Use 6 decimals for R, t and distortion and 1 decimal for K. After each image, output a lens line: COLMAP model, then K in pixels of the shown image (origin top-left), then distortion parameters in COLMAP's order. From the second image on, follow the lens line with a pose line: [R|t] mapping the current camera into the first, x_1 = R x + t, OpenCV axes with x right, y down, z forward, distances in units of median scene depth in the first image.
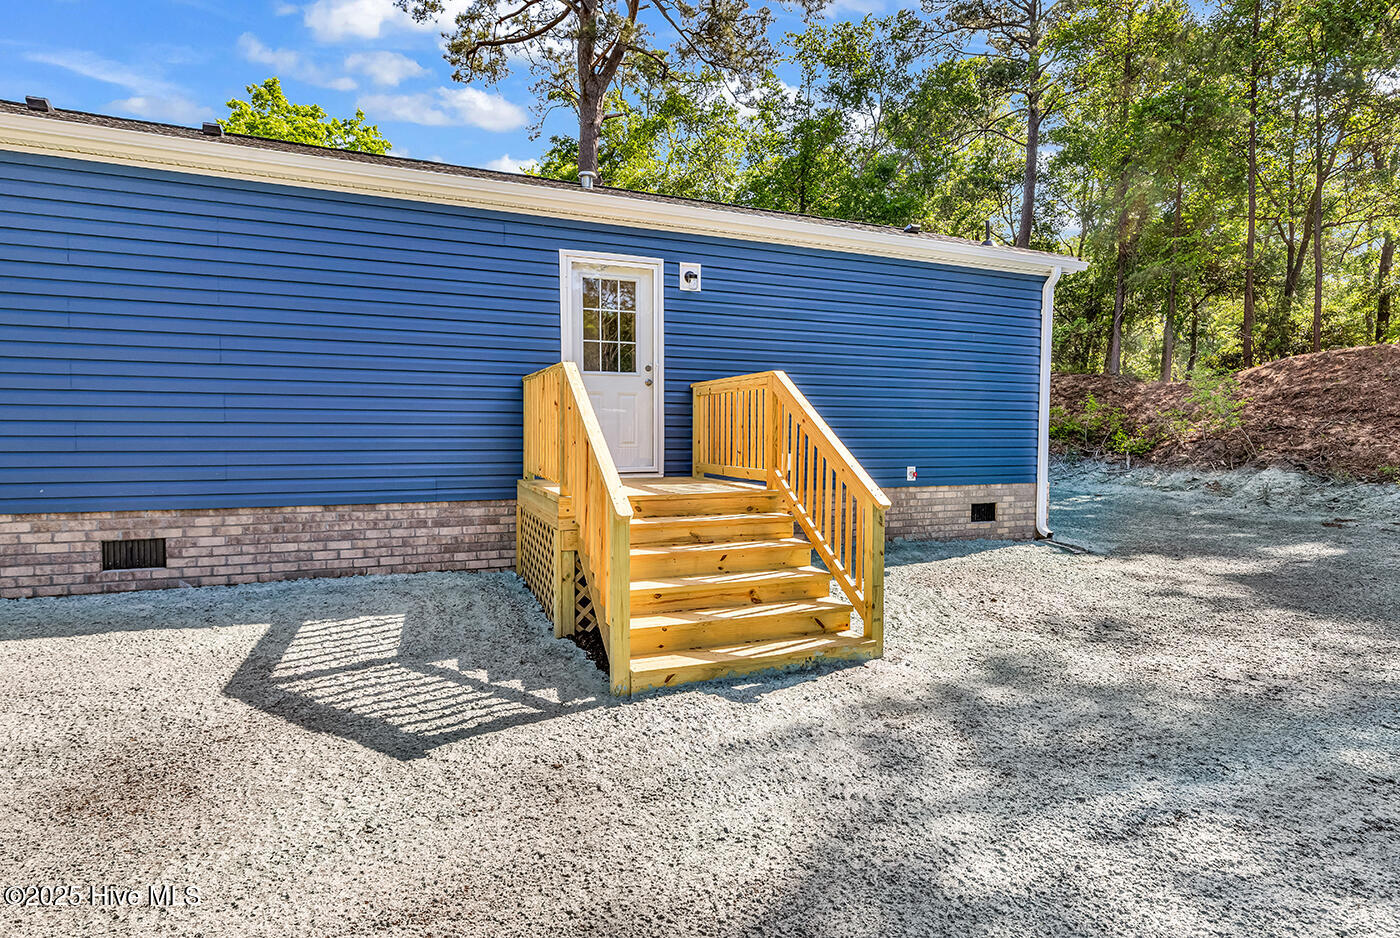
lens RADIAL K [[771.7, 0, 700.1], [0, 771.7, 465.1], [0, 0, 1]] dist [-0.001641, -0.000035]
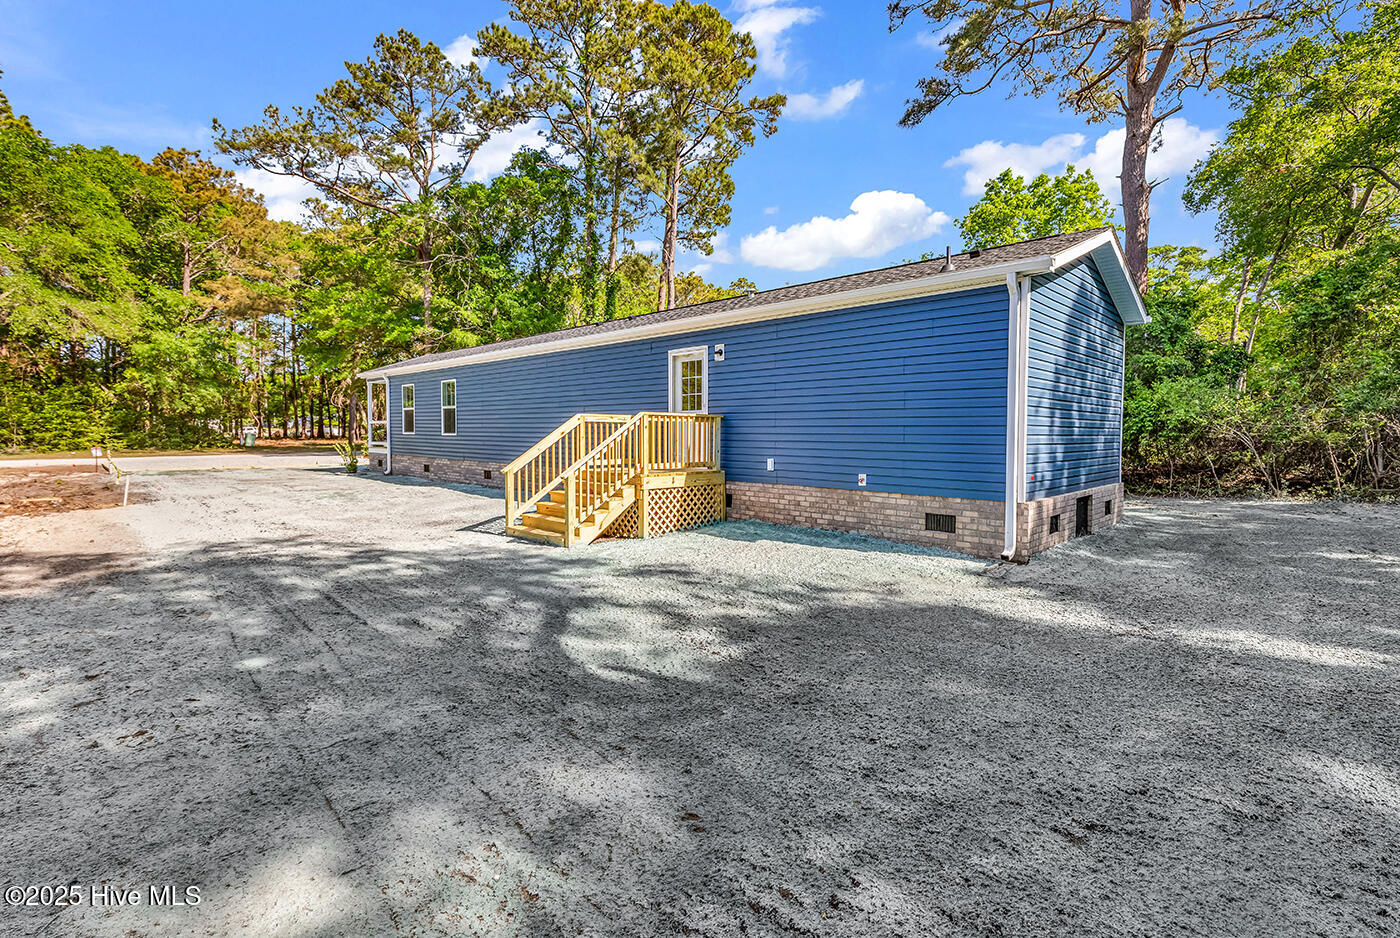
lens RADIAL K [[622.5, 0, 700.4], [0, 622.5, 469.7], [0, 0, 1]] dist [0.000413, 0.000003]
pose [[0.379475, 0.045863, -0.924065, 1.064978], [-0.054815, 0.998131, 0.027029, -0.017464], [0.923577, 0.040396, 0.381280, 0.379257]]
